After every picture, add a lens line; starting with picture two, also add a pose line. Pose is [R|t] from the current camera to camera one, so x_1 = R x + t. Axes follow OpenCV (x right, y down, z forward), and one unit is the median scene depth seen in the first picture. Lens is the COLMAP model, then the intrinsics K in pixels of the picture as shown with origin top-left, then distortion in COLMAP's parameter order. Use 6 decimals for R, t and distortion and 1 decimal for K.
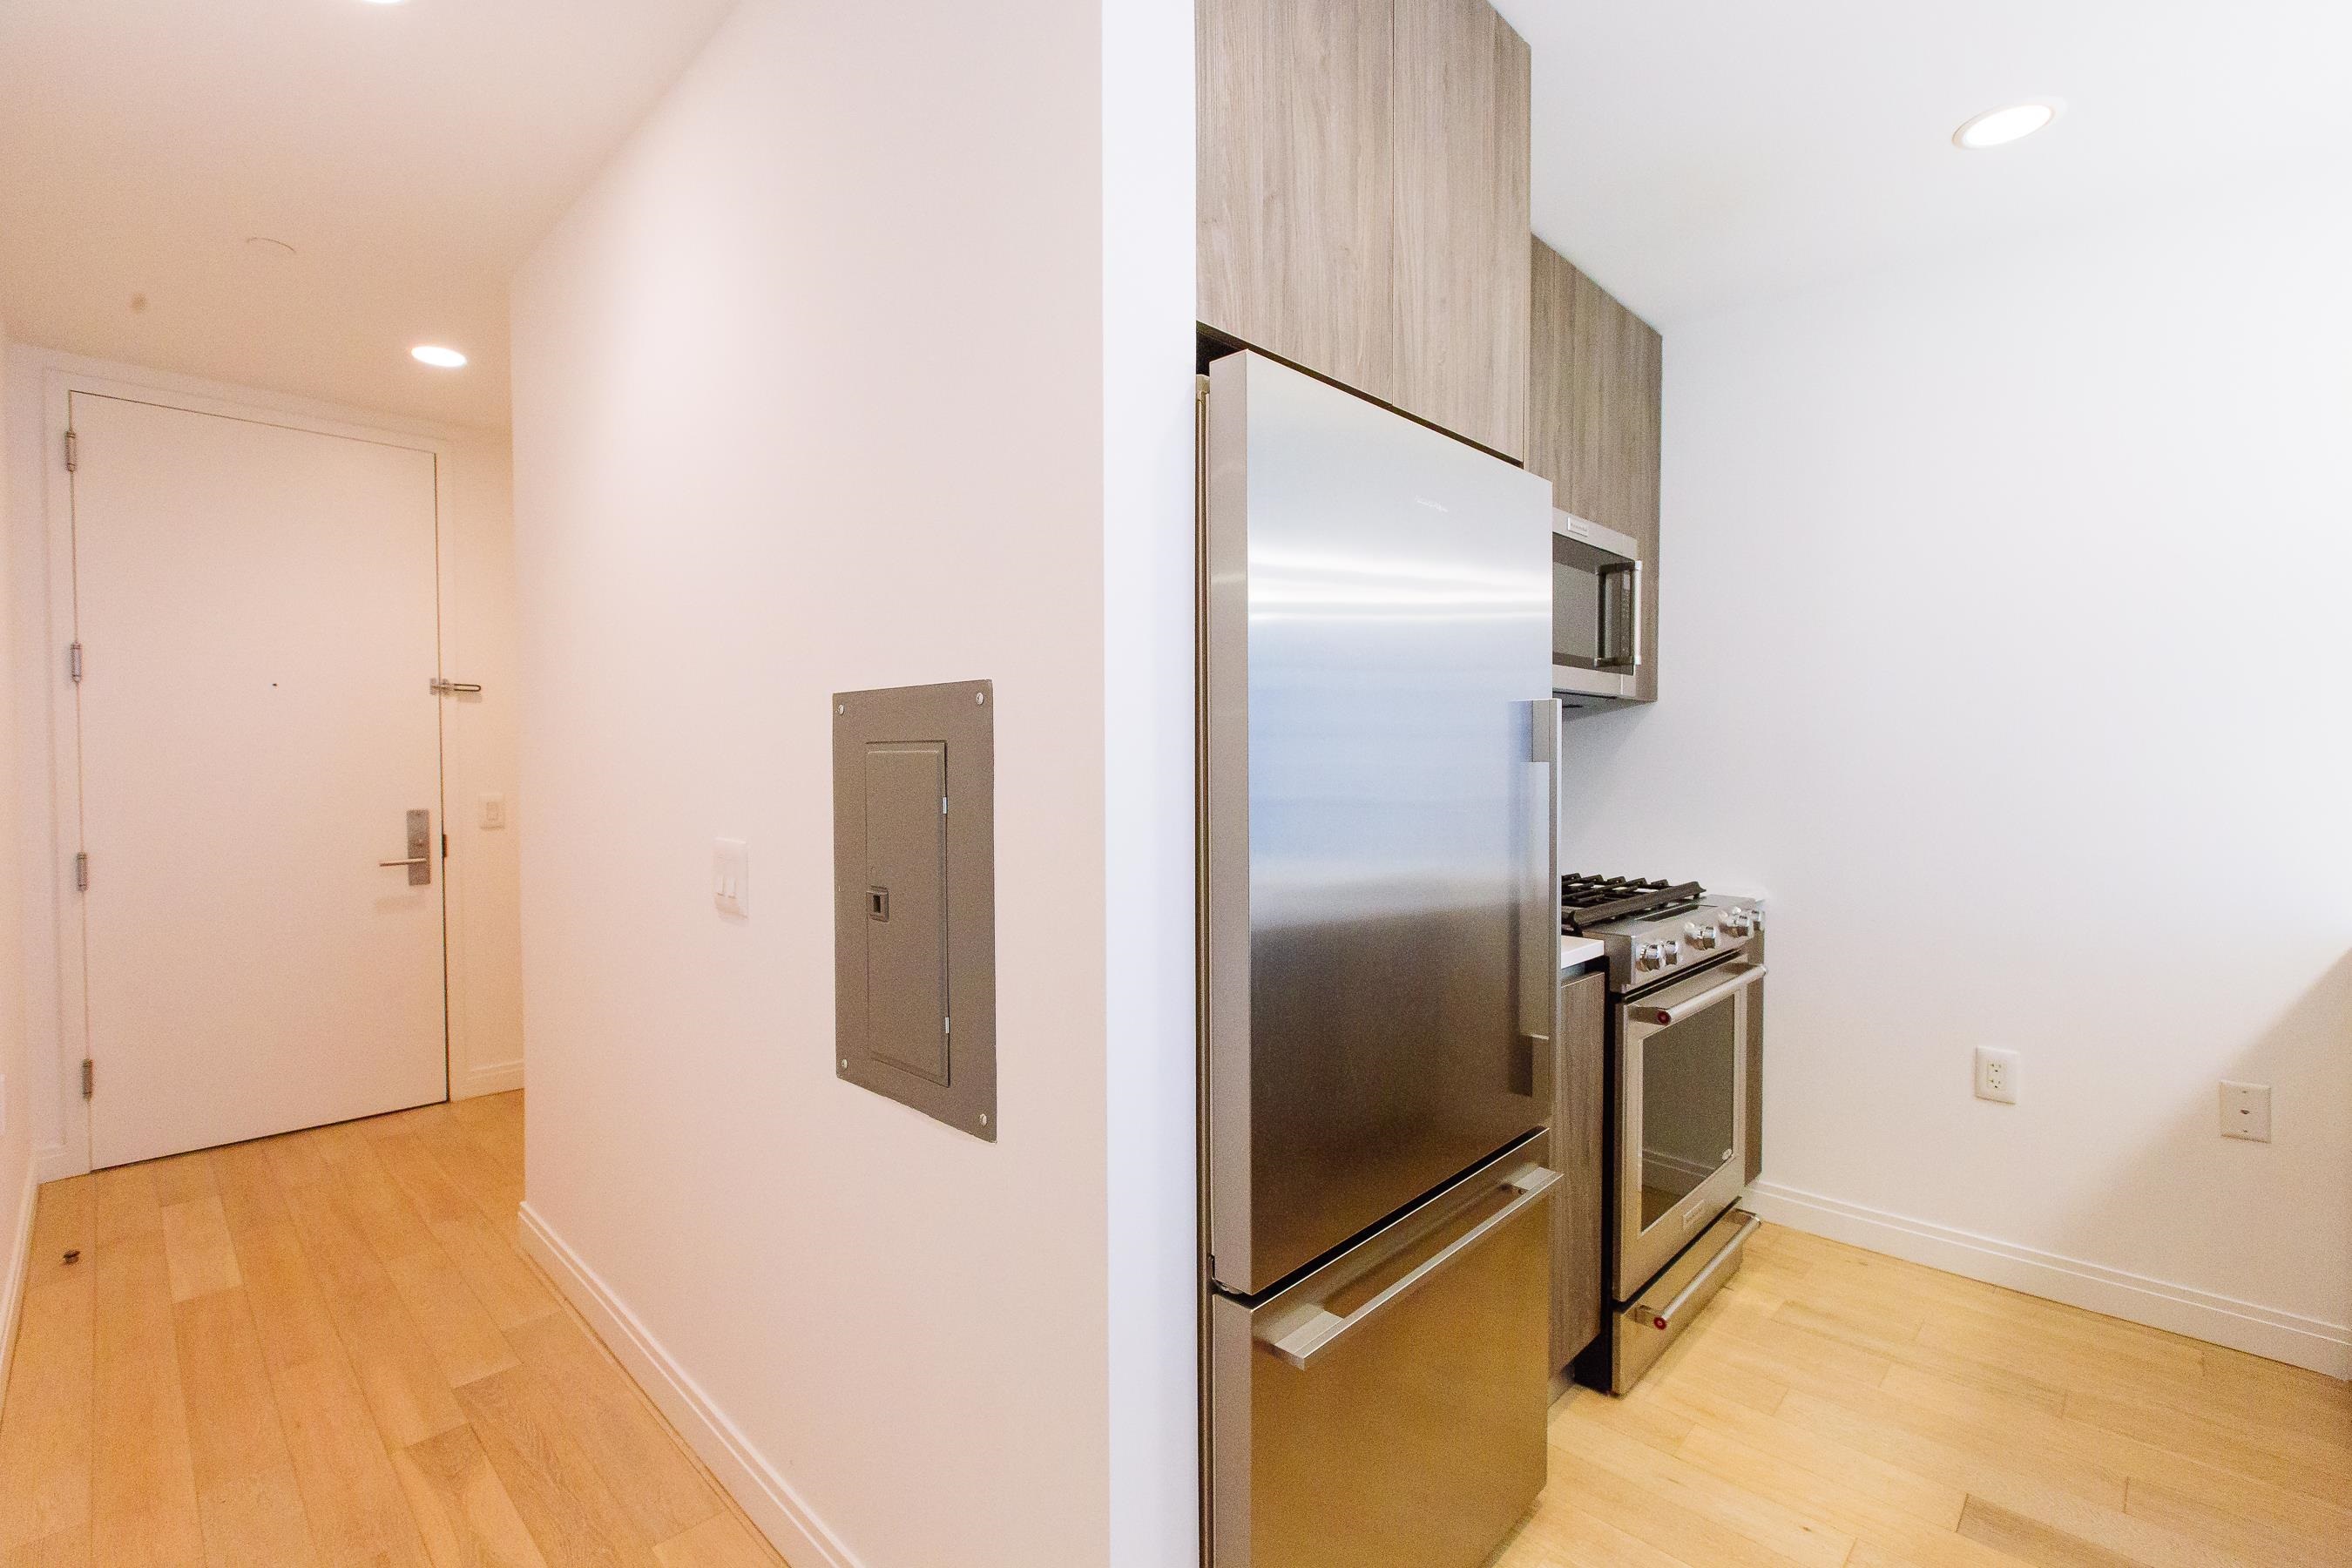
lens RADIAL K [[1051.7, 0, 1172.5], [0, 1051.7, 783.4], [0, 0, 1]] dist [0.000941, 0.000060]
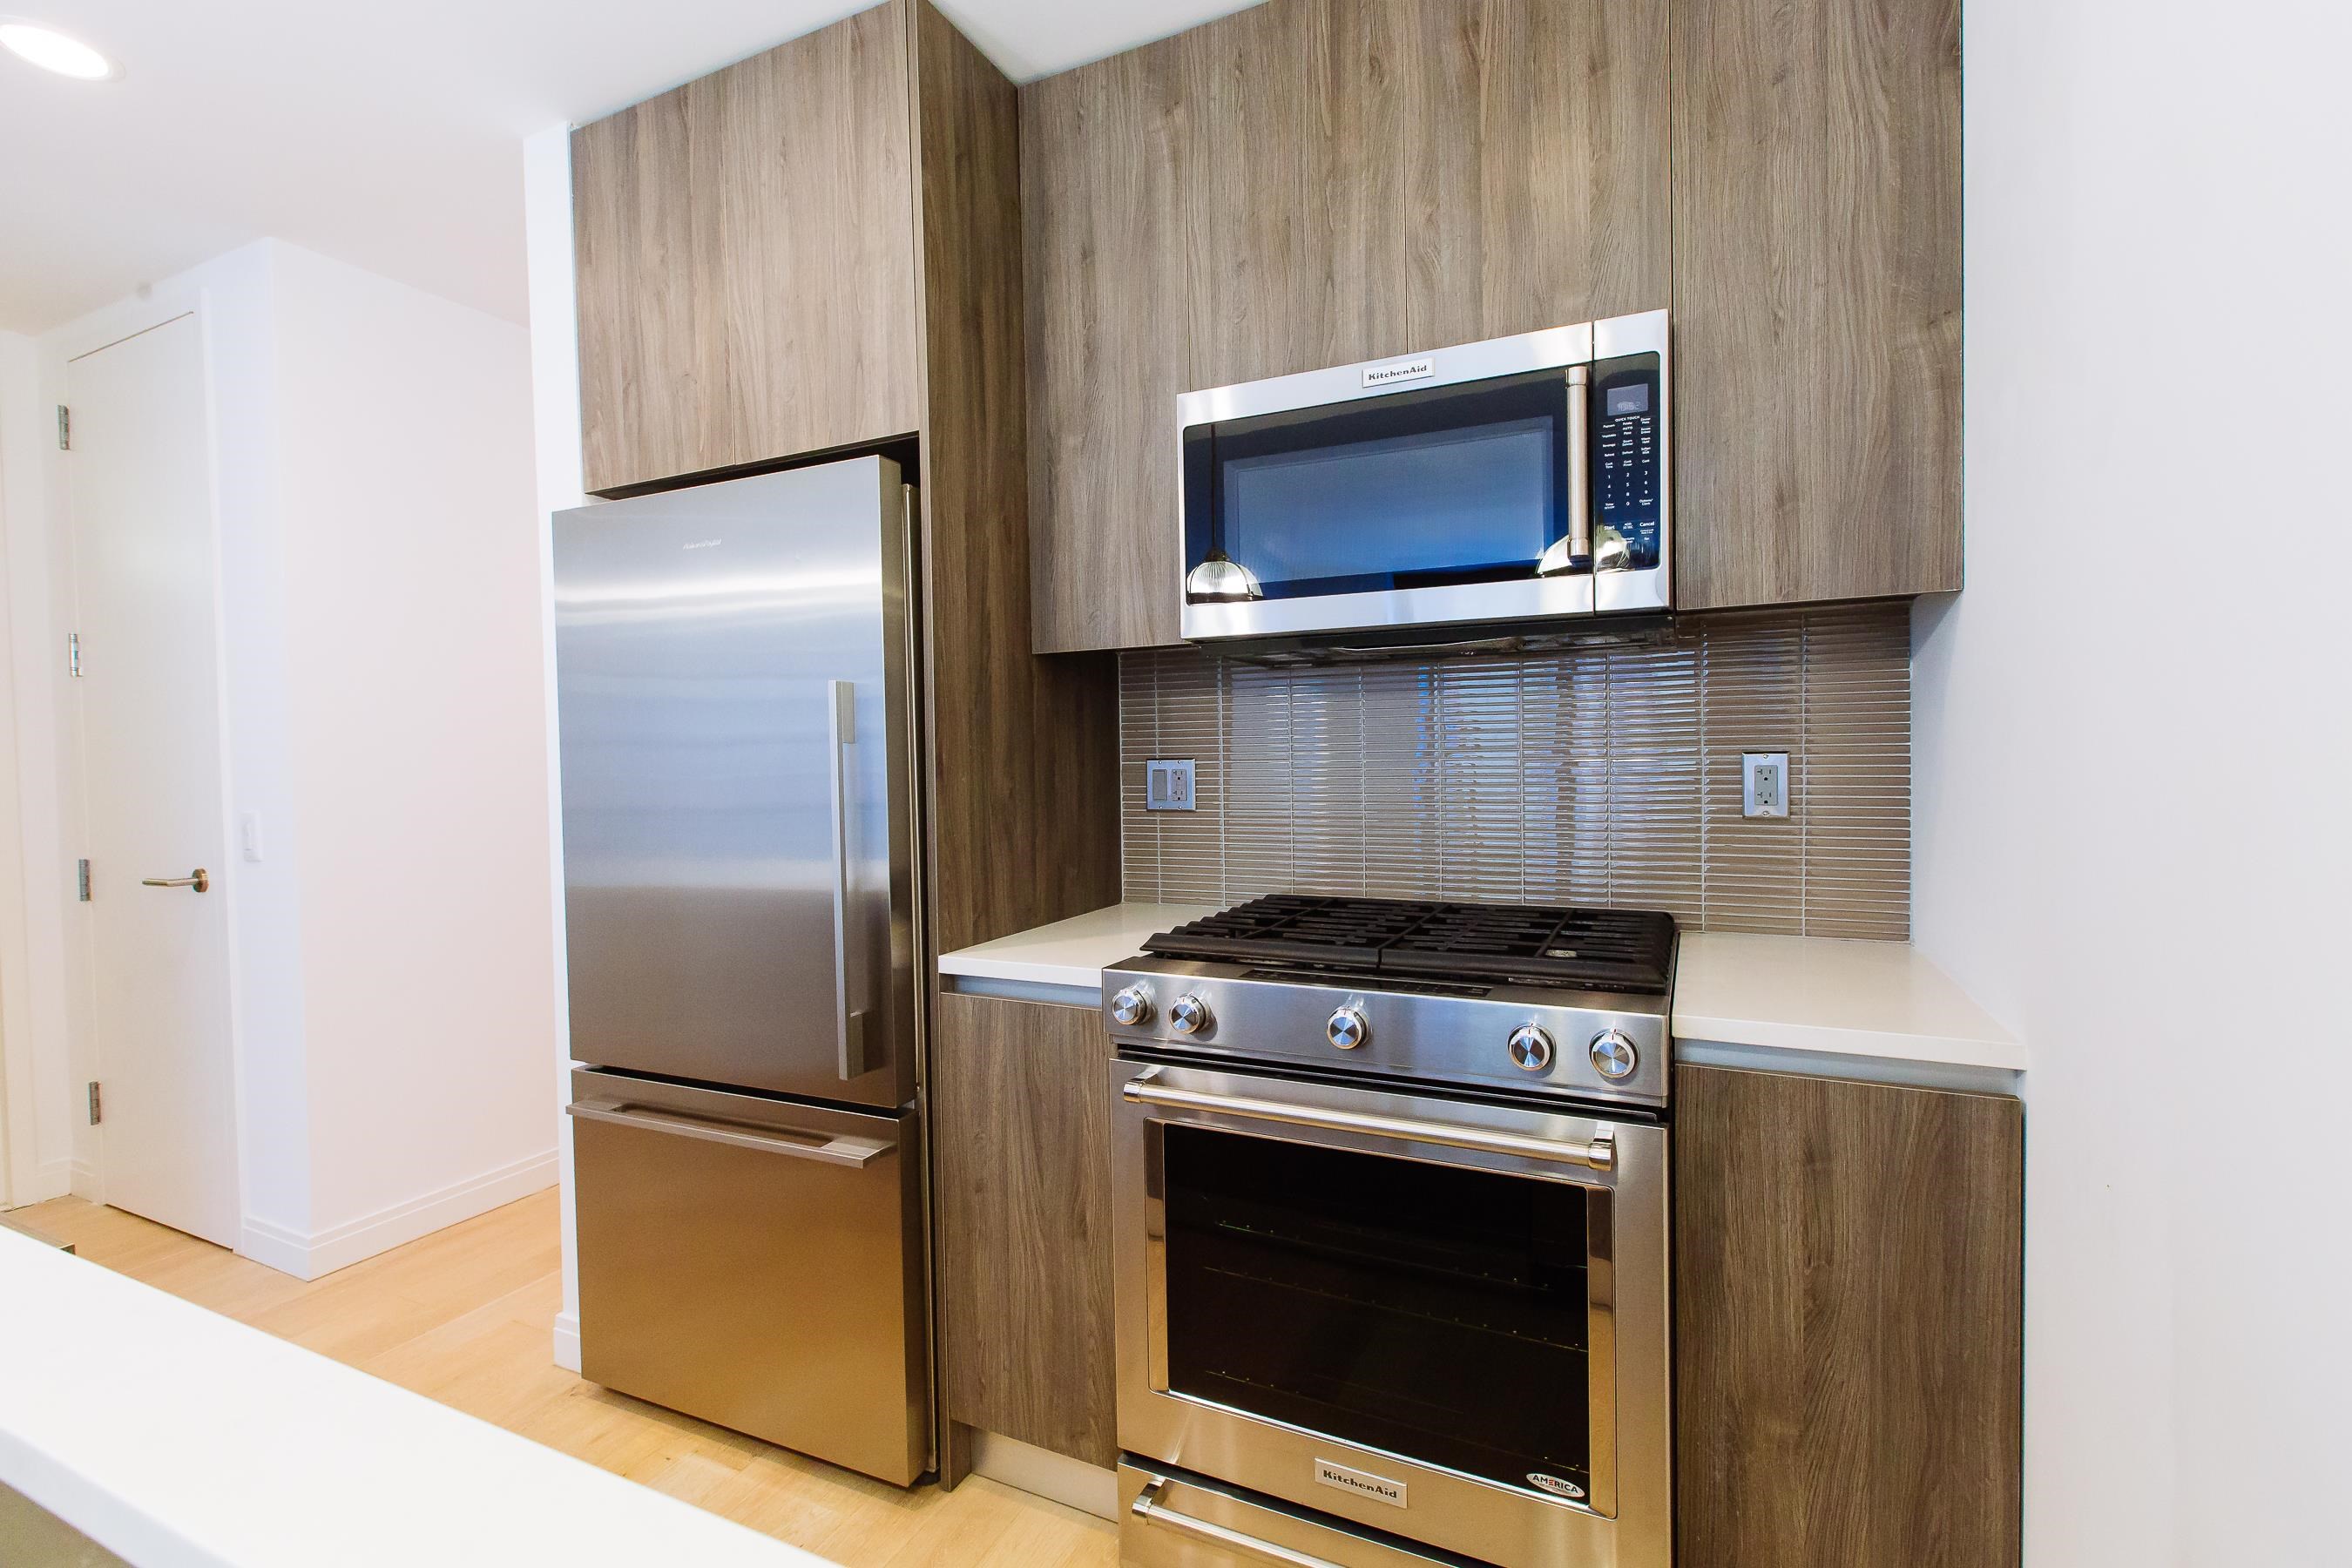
lens RADIAL K [[1051.7, 0, 1172.5], [0, 1051.7, 783.4], [0, 0, 1]] dist [0.000941, 0.000060]
pose [[0.320286, 0.016435, -0.947178, 0.715570], [-0.008510, 0.999859, 0.014471, -0.000070], [0.947283, 0.003426, 0.320381, 0.495818]]
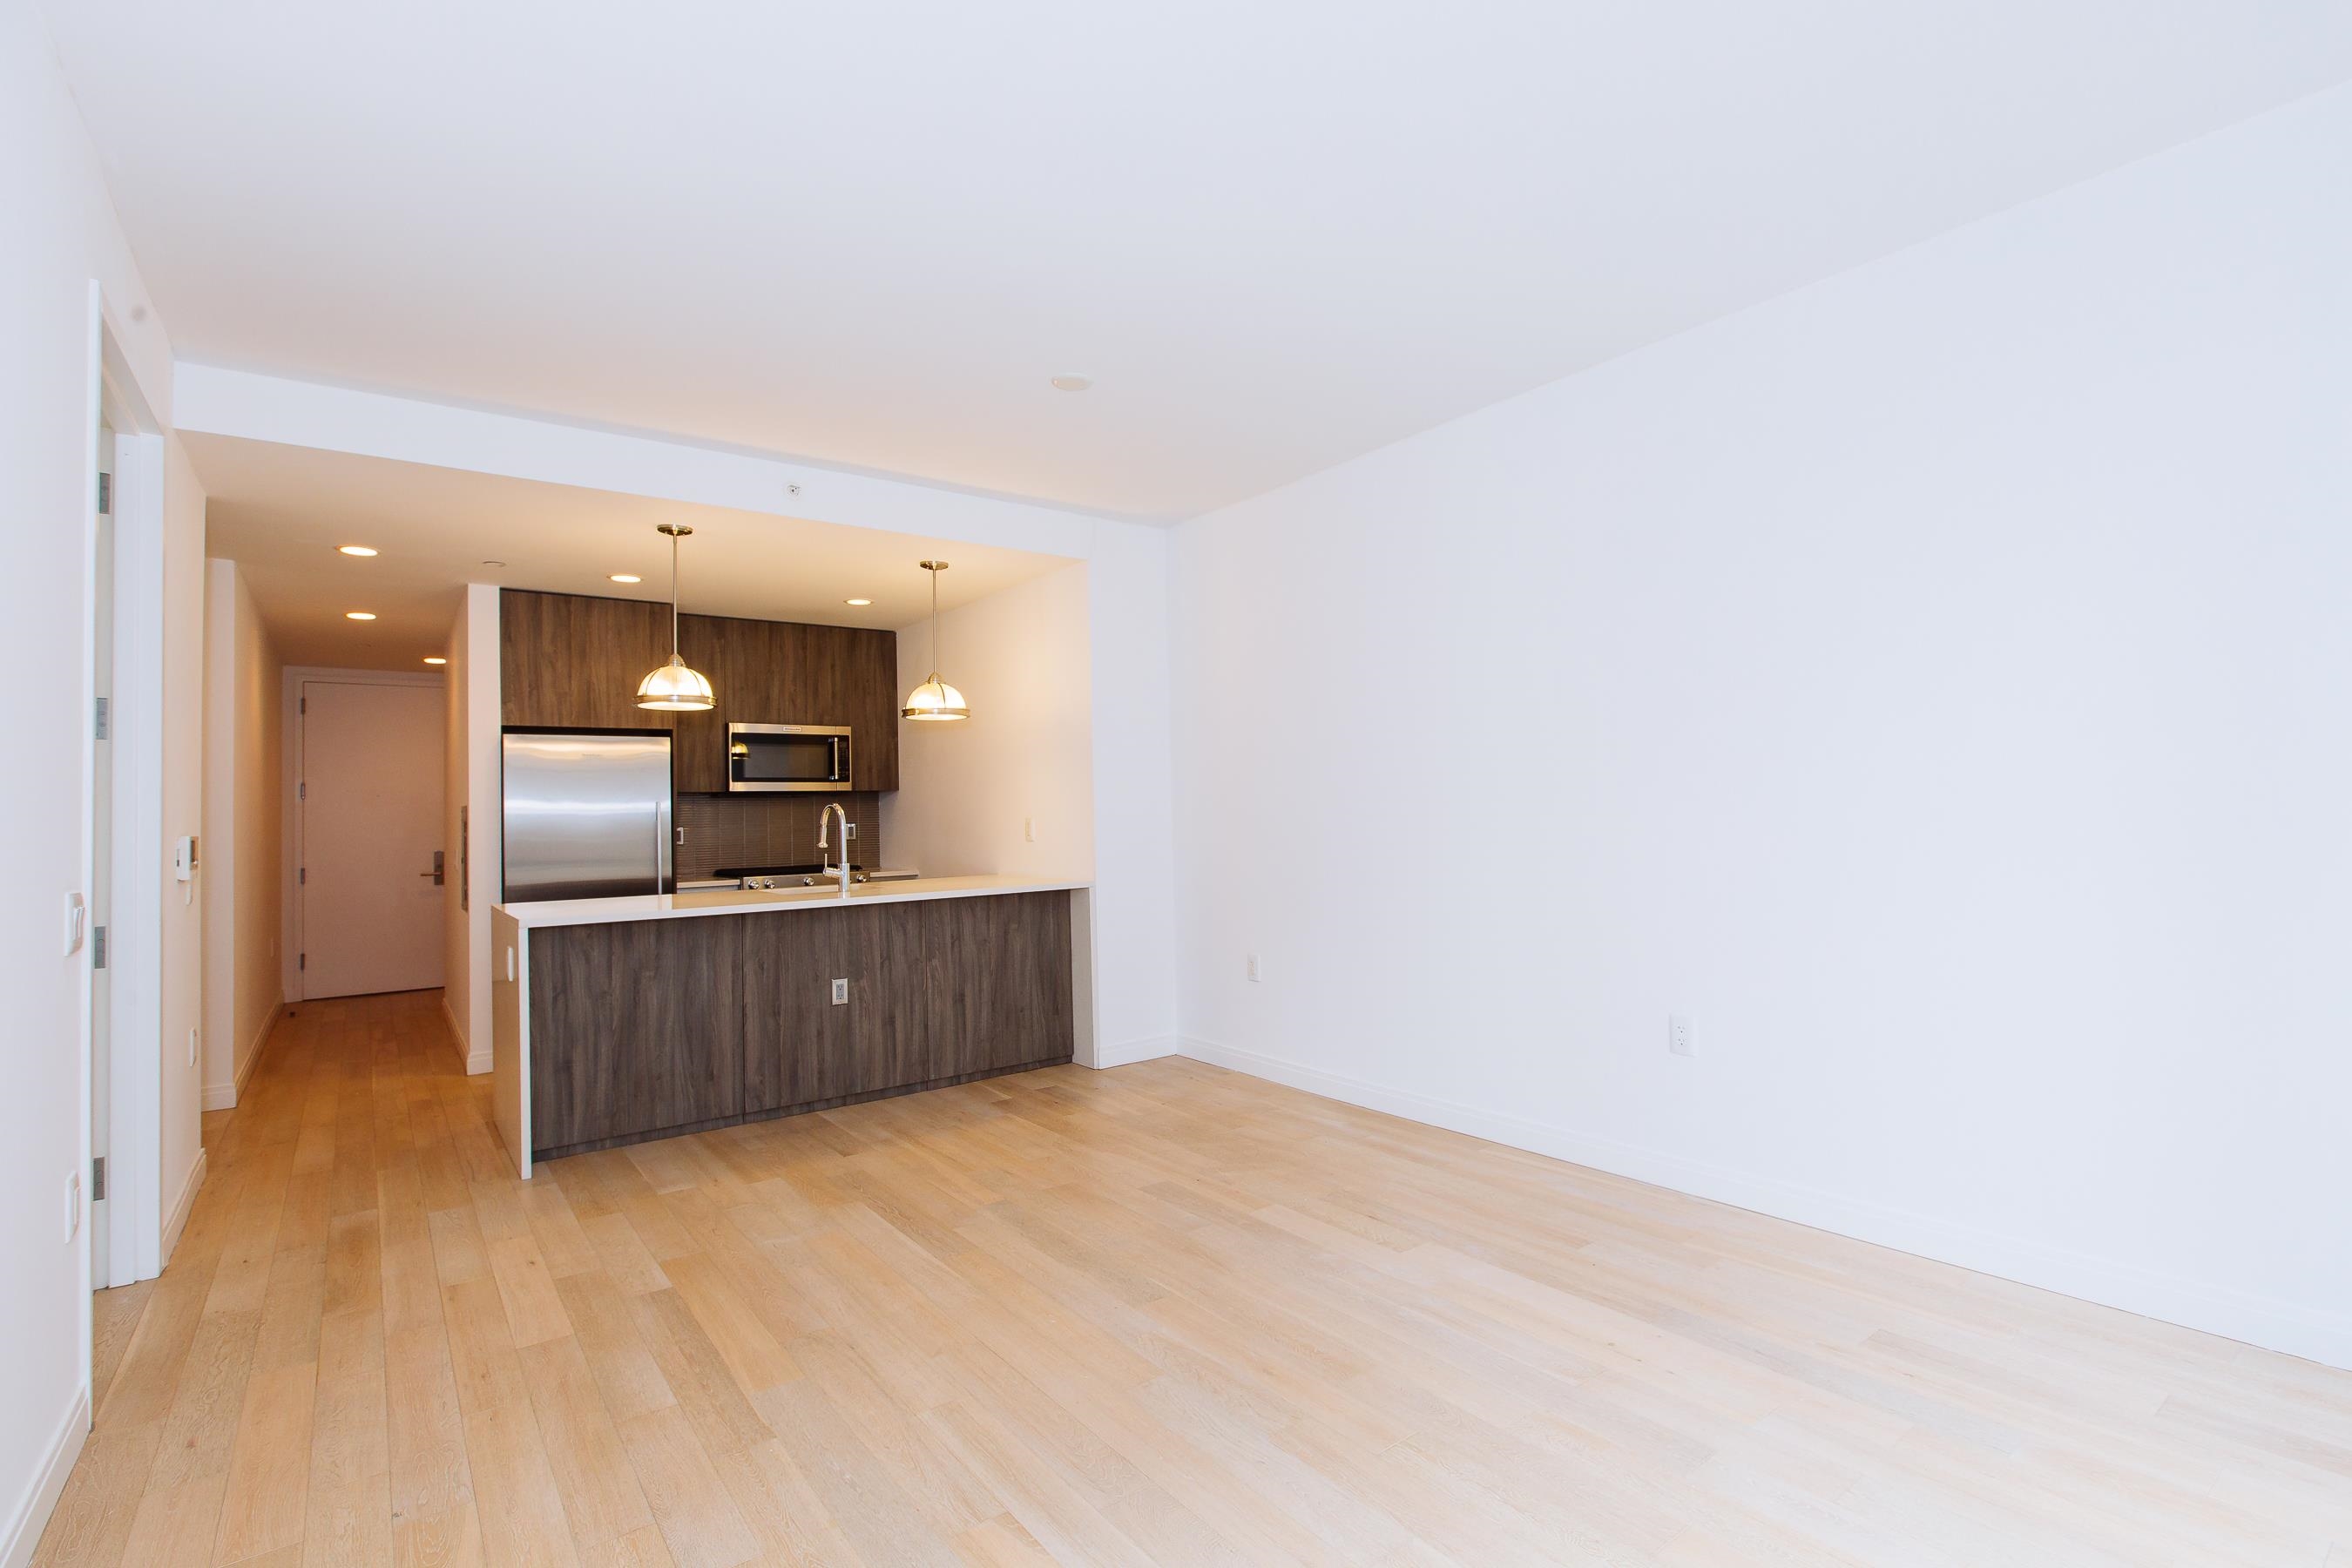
lens RADIAL K [[1096.4, 0, 1182.3], [0, 1096.4, 768.5], [0, 0, 1]] dist [0.000763, -0.000005]
pose [[0.987502, -0.032182, -0.154284, 1.324755], [0.022330, 0.997624, -0.065169, 0.042698], [0.156014, 0.060909, 0.985875, -1.159230]]
